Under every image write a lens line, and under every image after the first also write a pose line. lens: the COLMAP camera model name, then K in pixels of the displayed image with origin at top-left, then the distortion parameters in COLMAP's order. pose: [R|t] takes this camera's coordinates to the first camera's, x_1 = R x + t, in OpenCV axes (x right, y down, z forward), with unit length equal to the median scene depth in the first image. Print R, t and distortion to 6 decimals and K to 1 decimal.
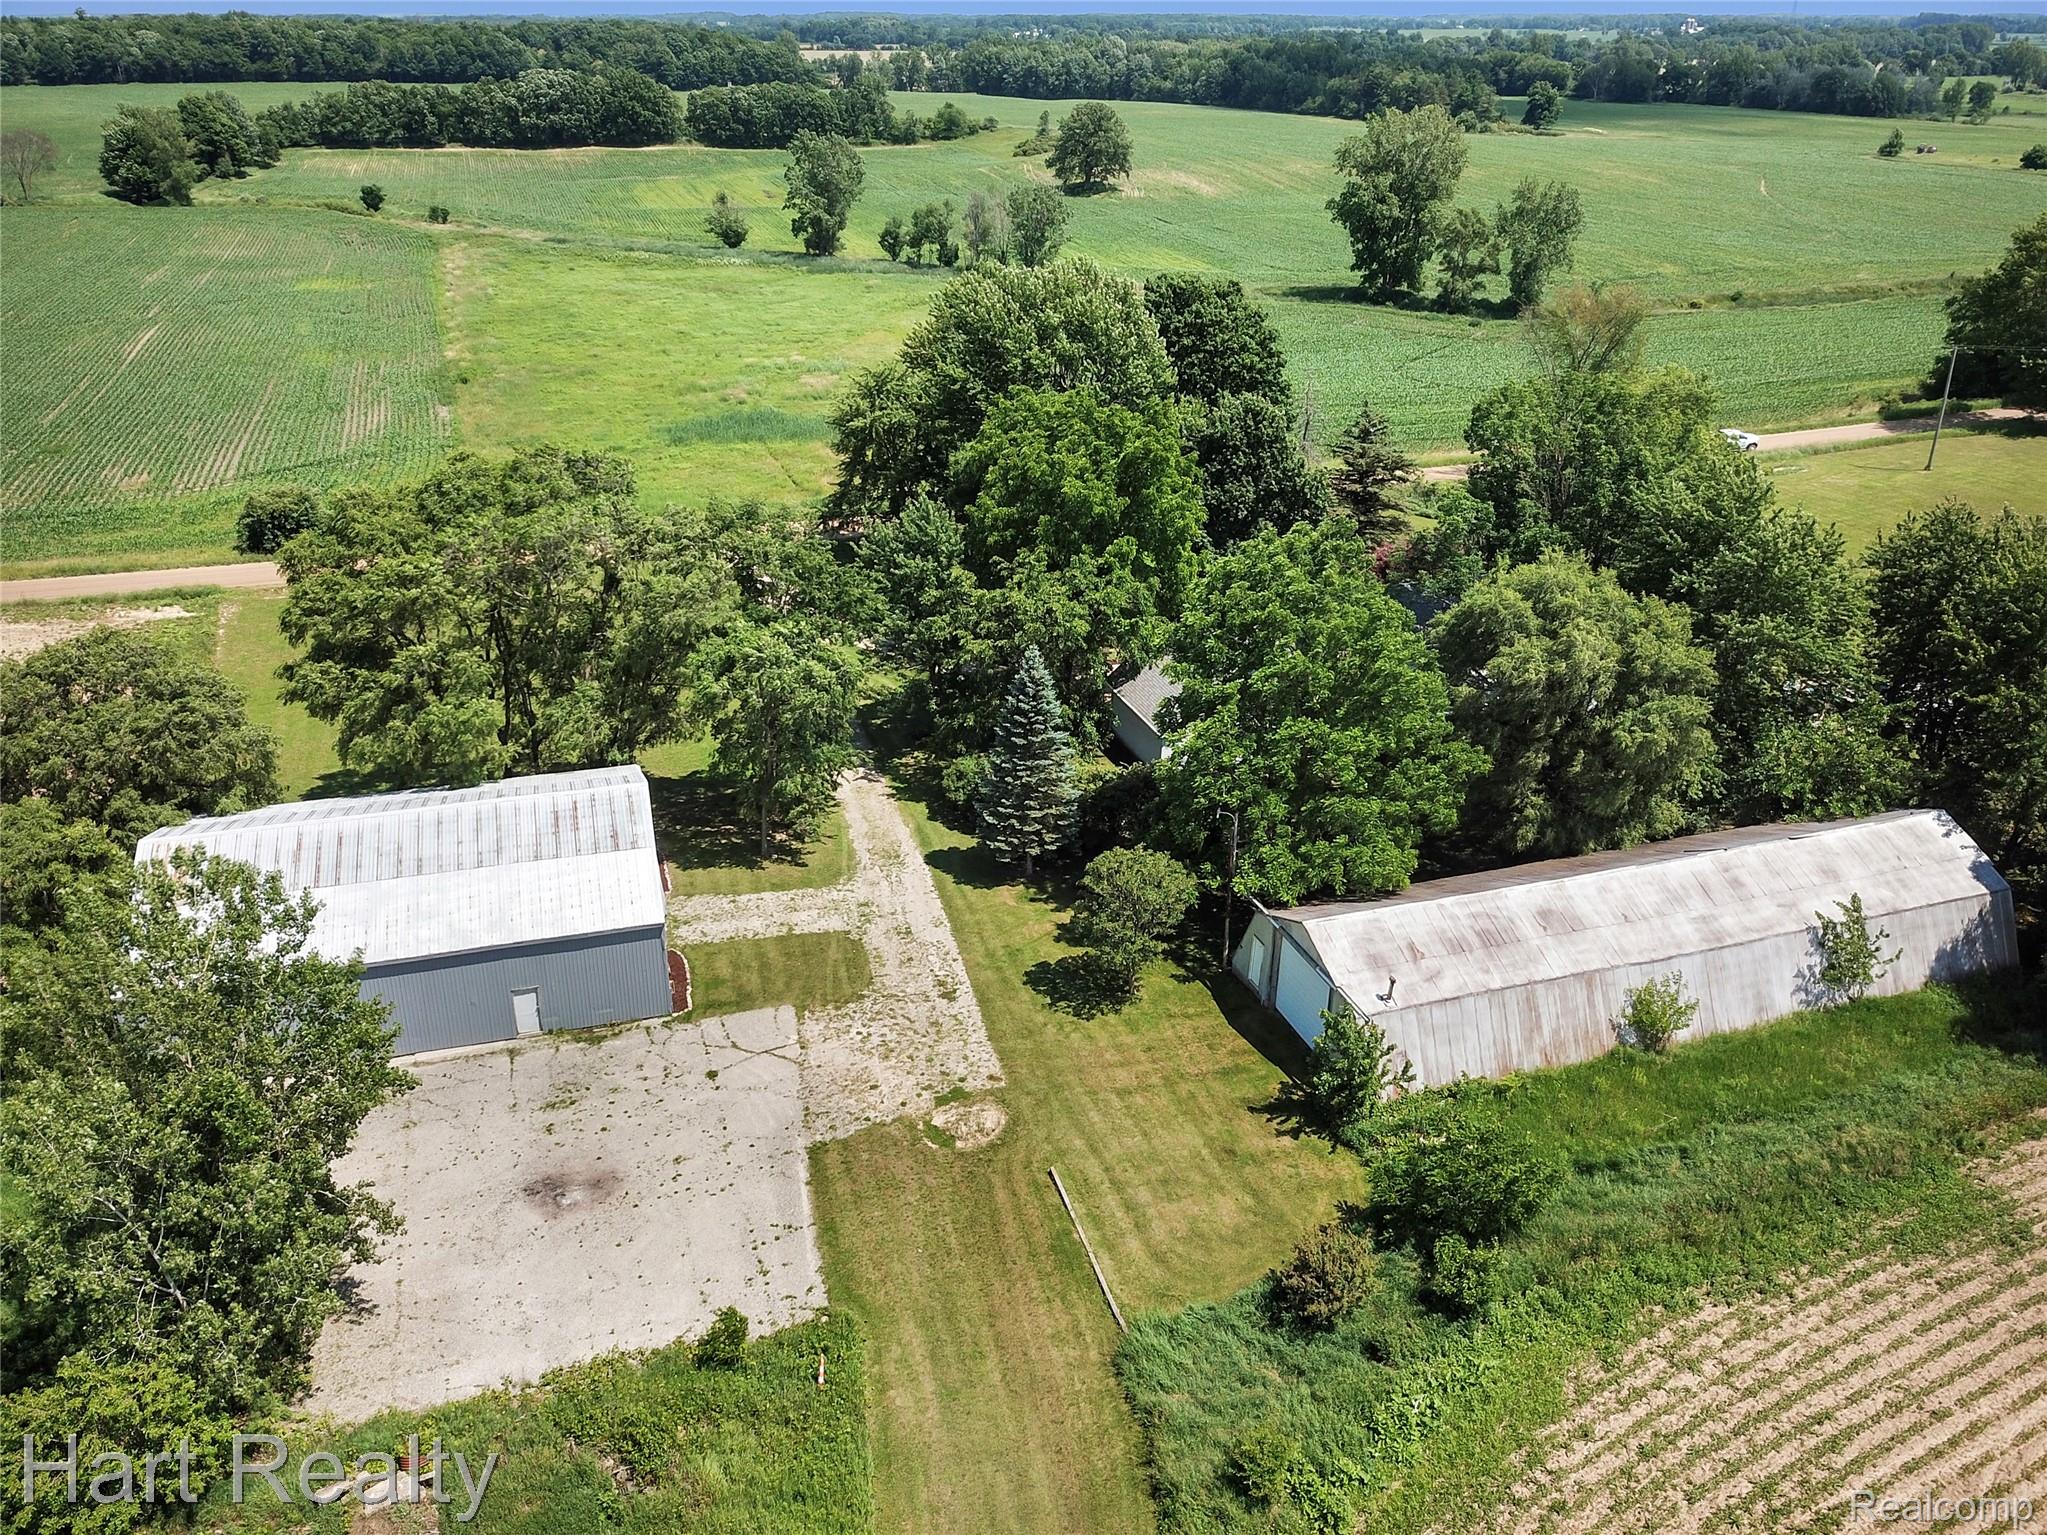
lens RADIAL K [[1651.9, 0, 1012.5], [0, 1651.9, 766.0], [0, 0, 1]] dist [0.023703, -0.014093]
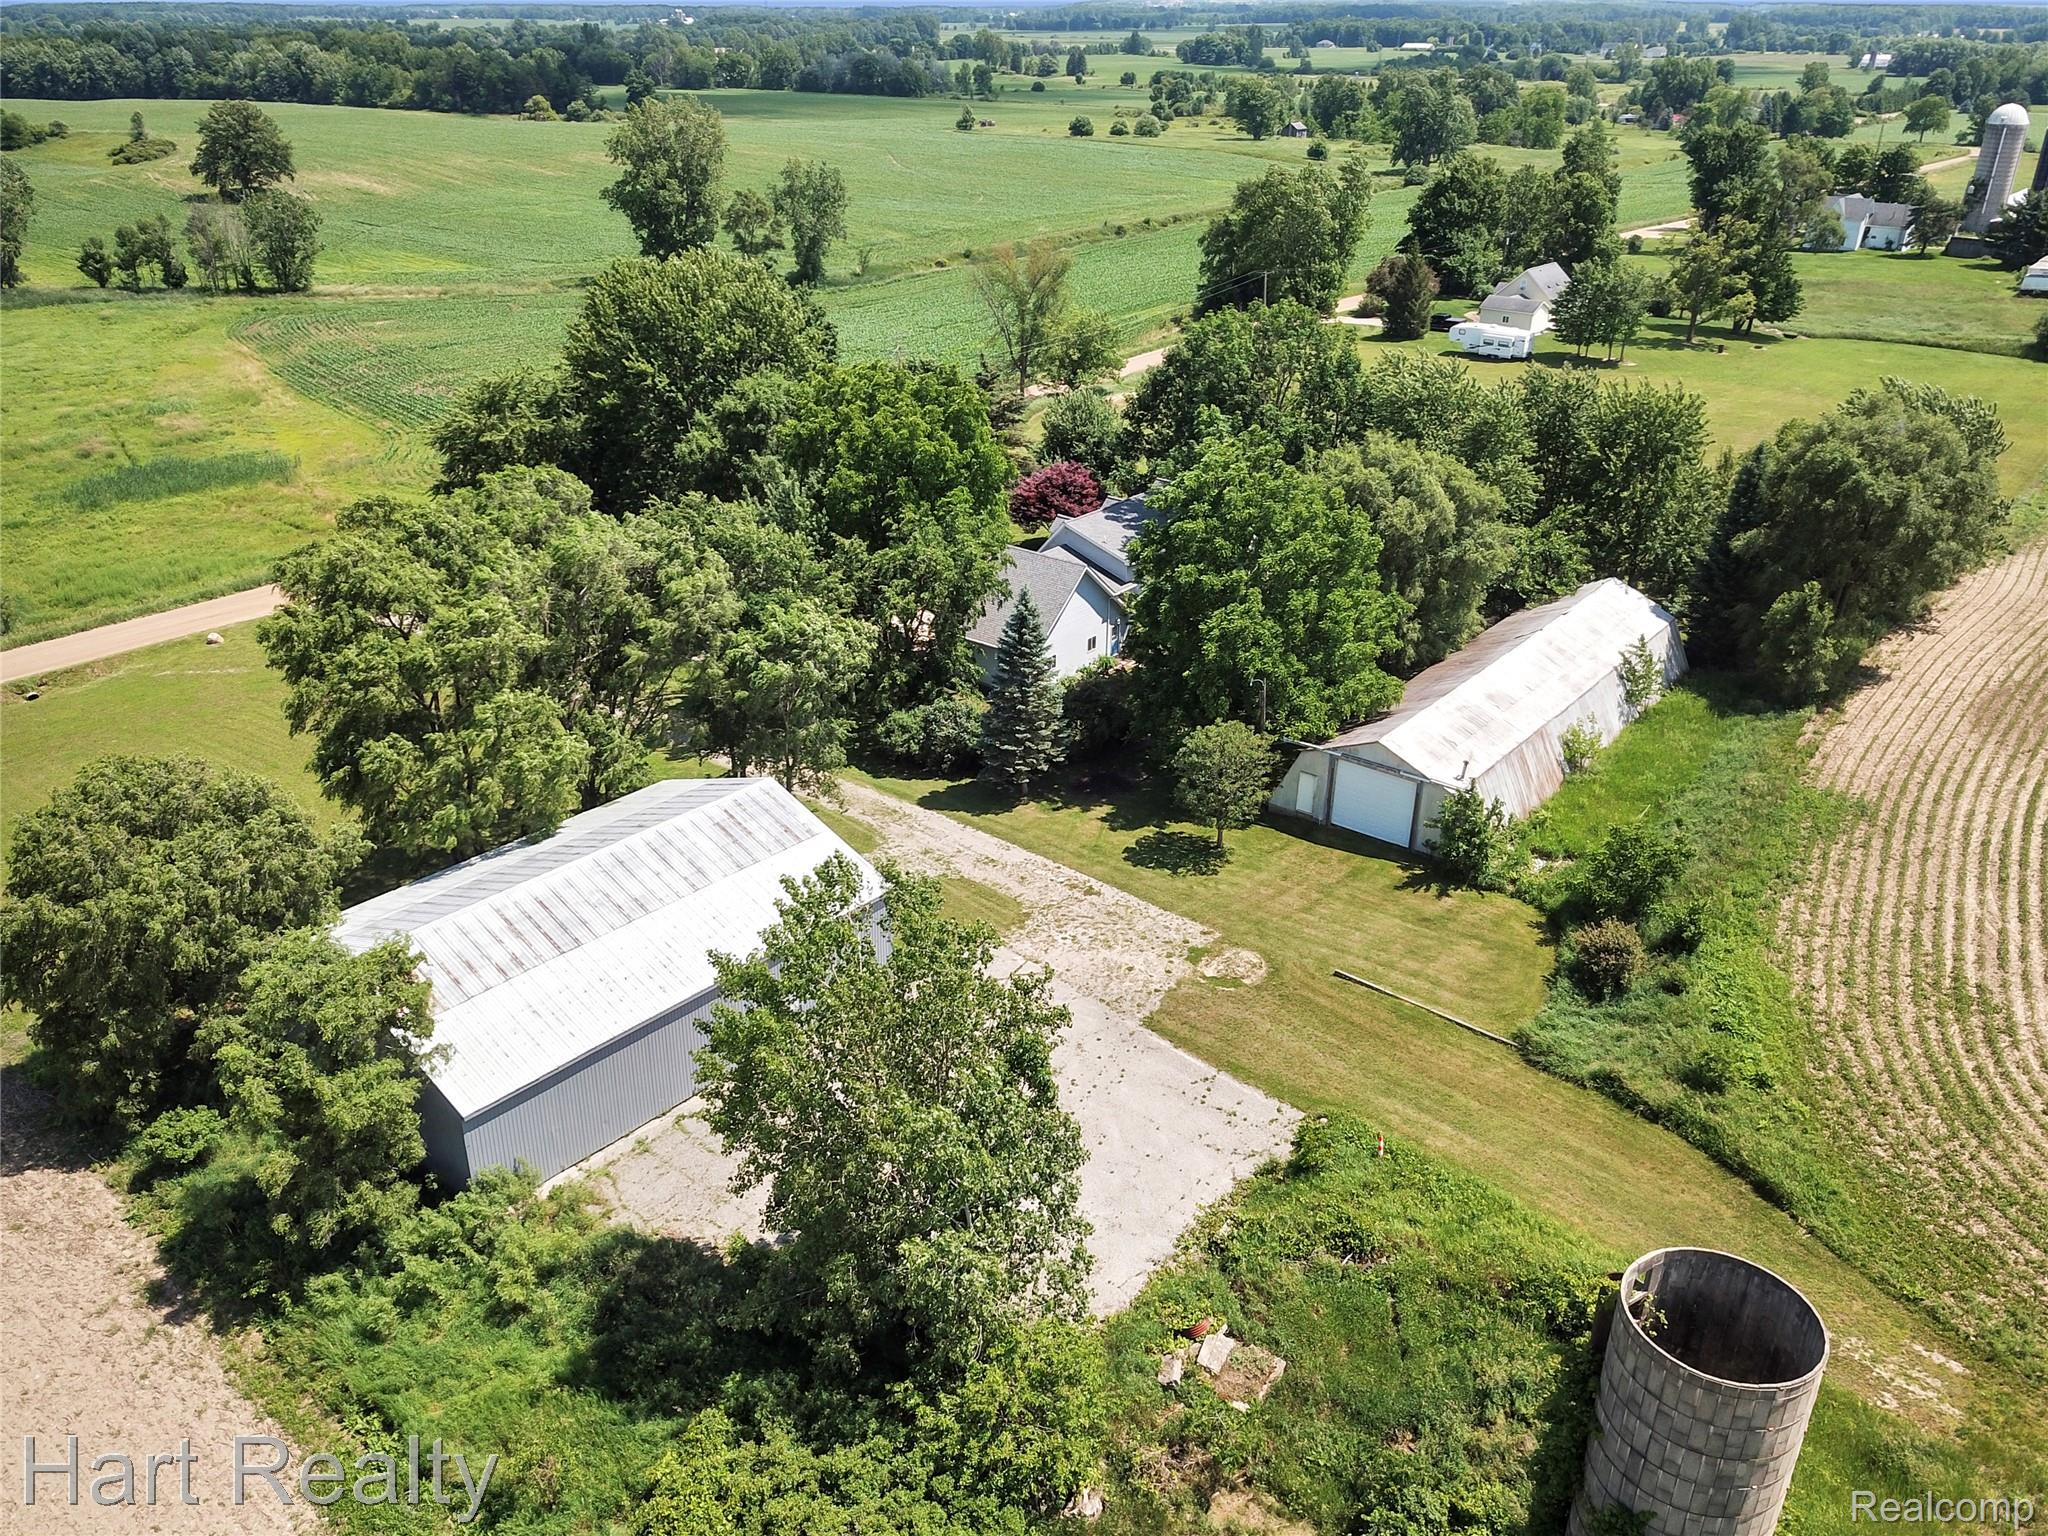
lens RADIAL K [[1652.7, 0, 1013.0], [0, 1652.7, 766.5], [0, 0, 1]] dist [0.023703, -0.014093]
pose [[0.831644, -0.234012, 0.503594, -0.196270], [0.231330, 0.970431, 0.068921, -0.010330], [-0.504832, 0.059179, 0.861187, 0.018460]]
